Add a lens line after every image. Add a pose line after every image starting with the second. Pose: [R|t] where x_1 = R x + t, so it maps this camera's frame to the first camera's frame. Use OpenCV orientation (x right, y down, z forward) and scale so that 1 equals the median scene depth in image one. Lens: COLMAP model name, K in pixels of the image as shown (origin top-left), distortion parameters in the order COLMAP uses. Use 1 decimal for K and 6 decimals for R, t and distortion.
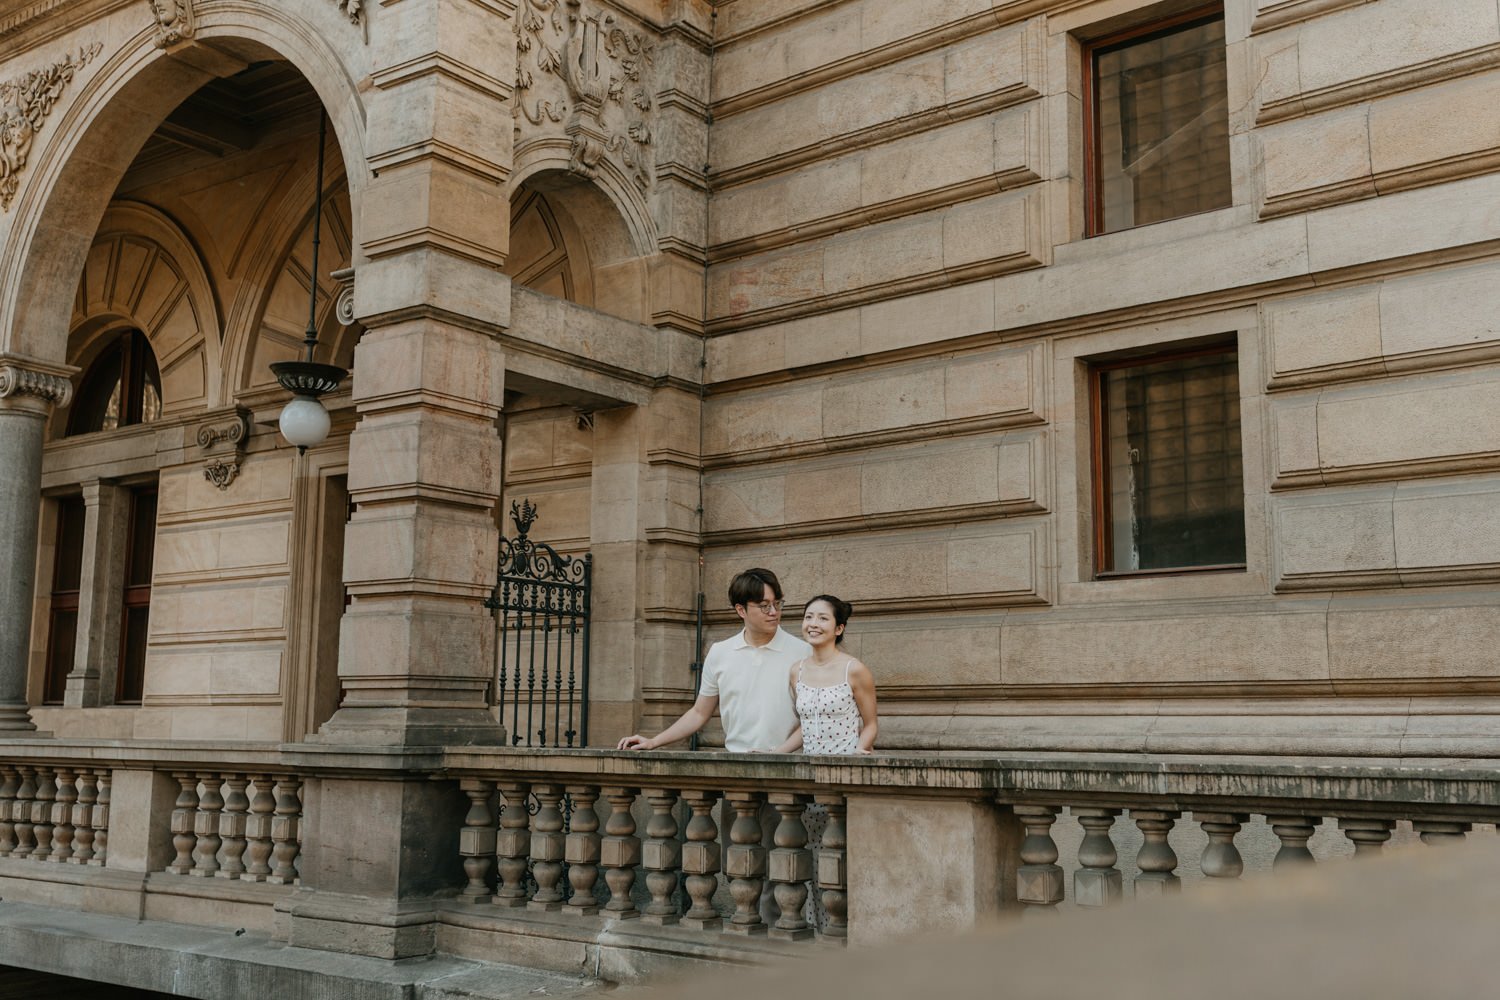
lens RADIAL K [[1443.7, 0, 750.0], [0, 1443.7, 500.0], [0, 0, 1]] dist [0.006958, -0.002354]
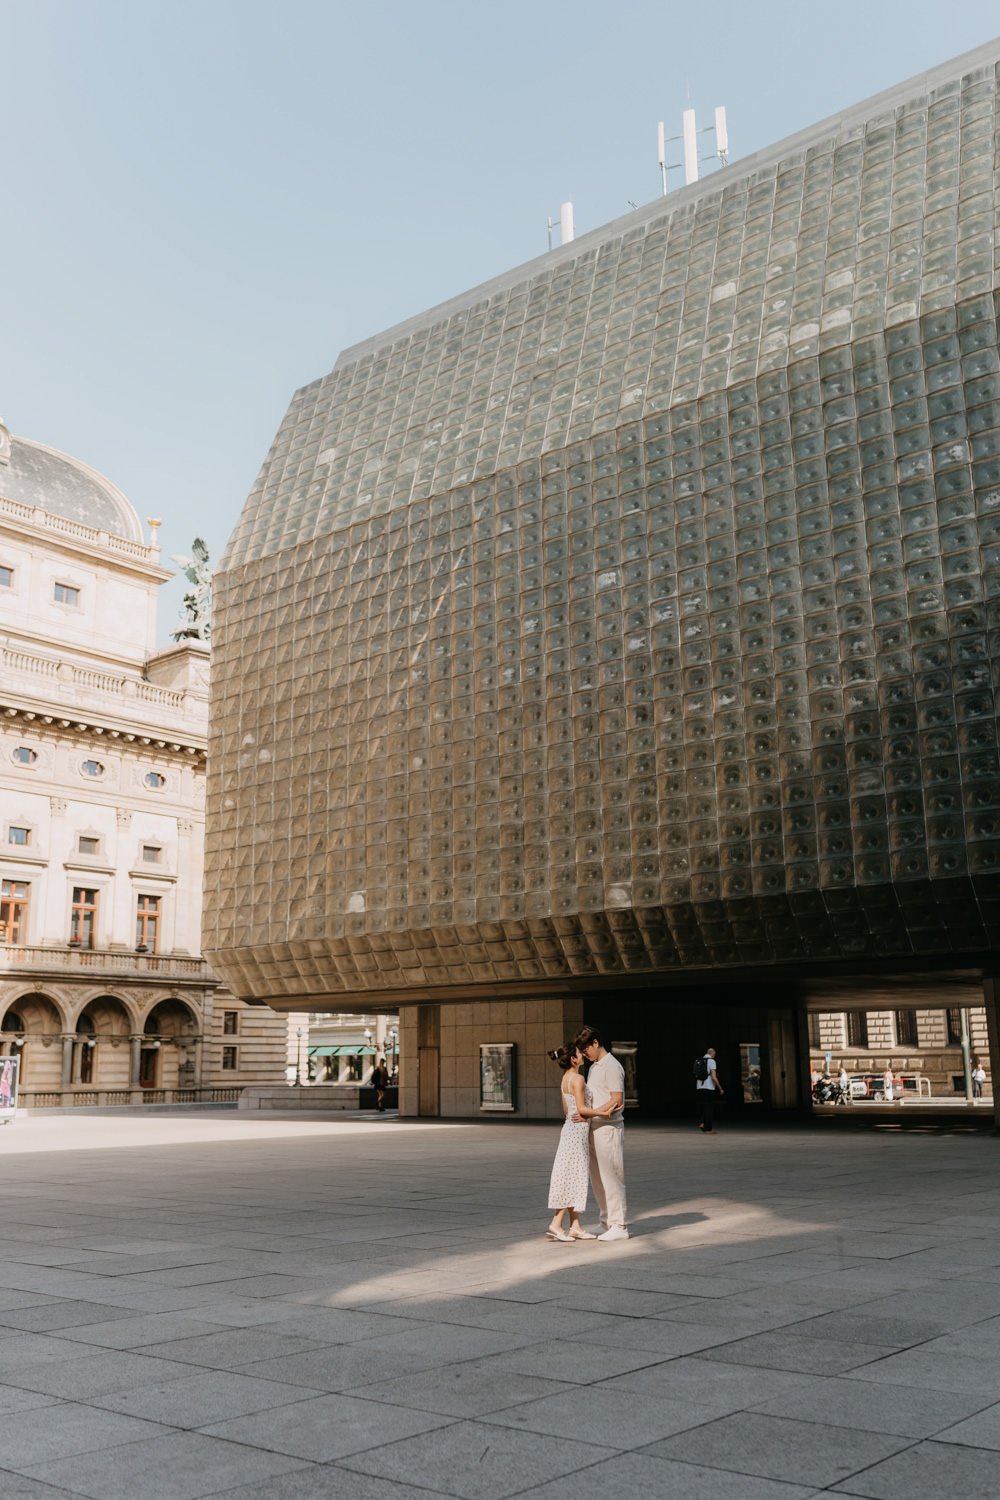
lens RADIAL K [[1389.5, 0, 500.0], [0, 1389.5, 750.0], [0, 0, 1]] dist [0.007781, -0.025562]
pose [[0.073632, 0.224039, 0.971795, -8.797647], [-0.134779, 0.967736, -0.212891, -0.275143], [-0.988136, -0.115302, 0.101452, -1.518711]]
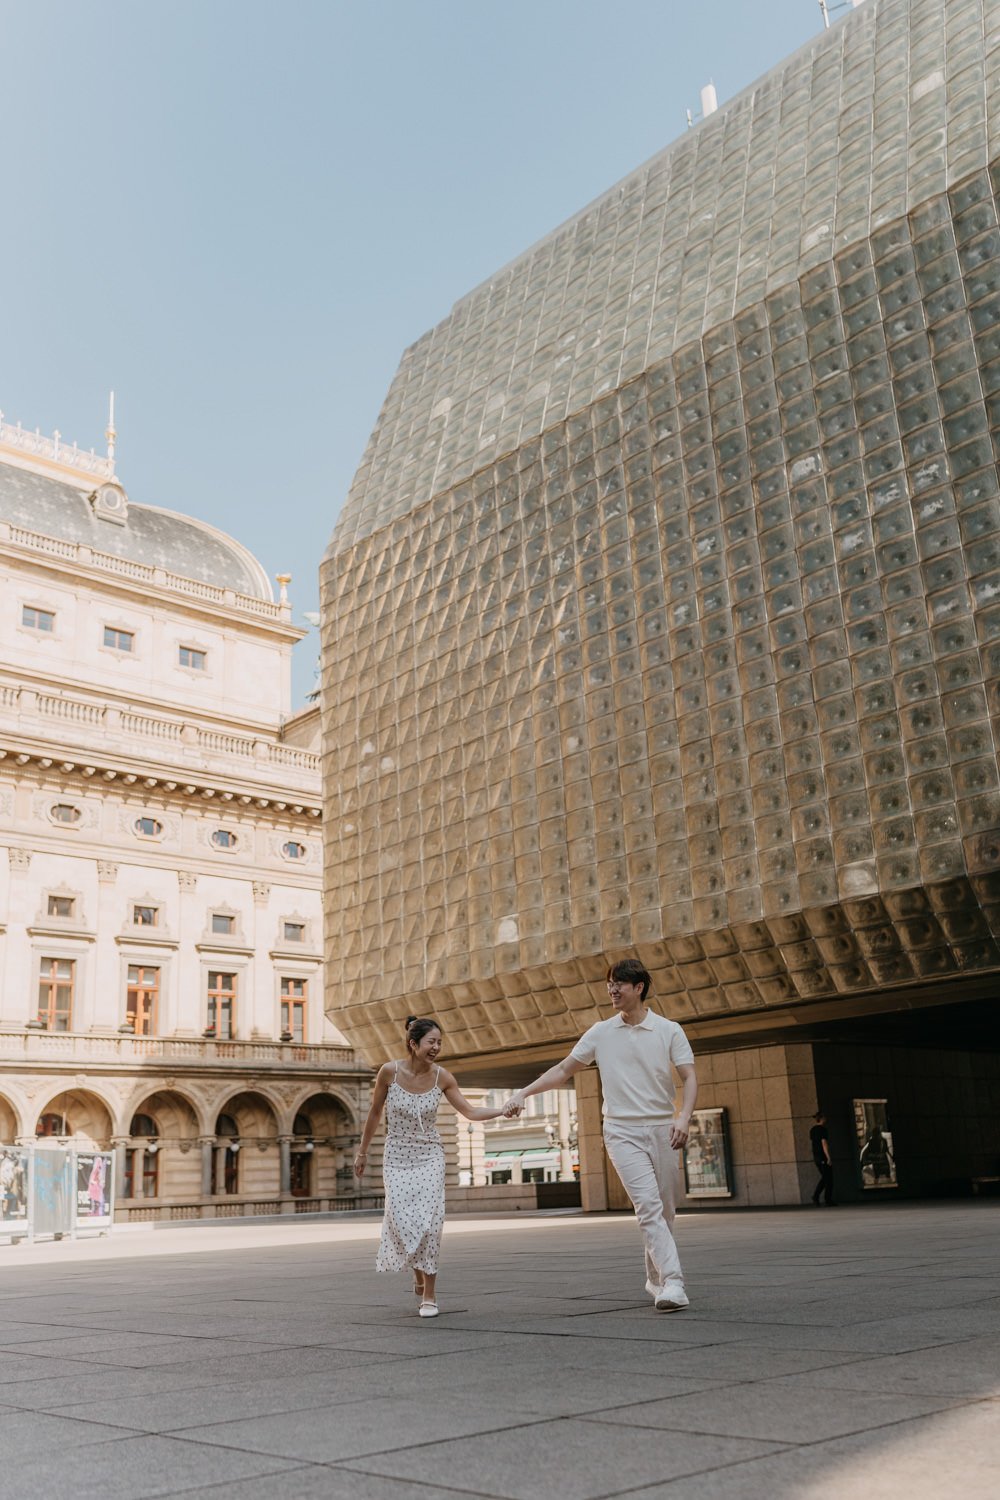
lens RADIAL K [[1389.5, 0, 500.0], [0, 1389.5, 750.0], [0, 0, 1]] dist [0.007781, -0.025562]
pose [[0.208188, 0.288024, 0.934719, -7.691132], [-0.096866, 0.957032, -0.273325, -0.159246], [-0.973280, -0.033639, 0.227142, -1.417750]]
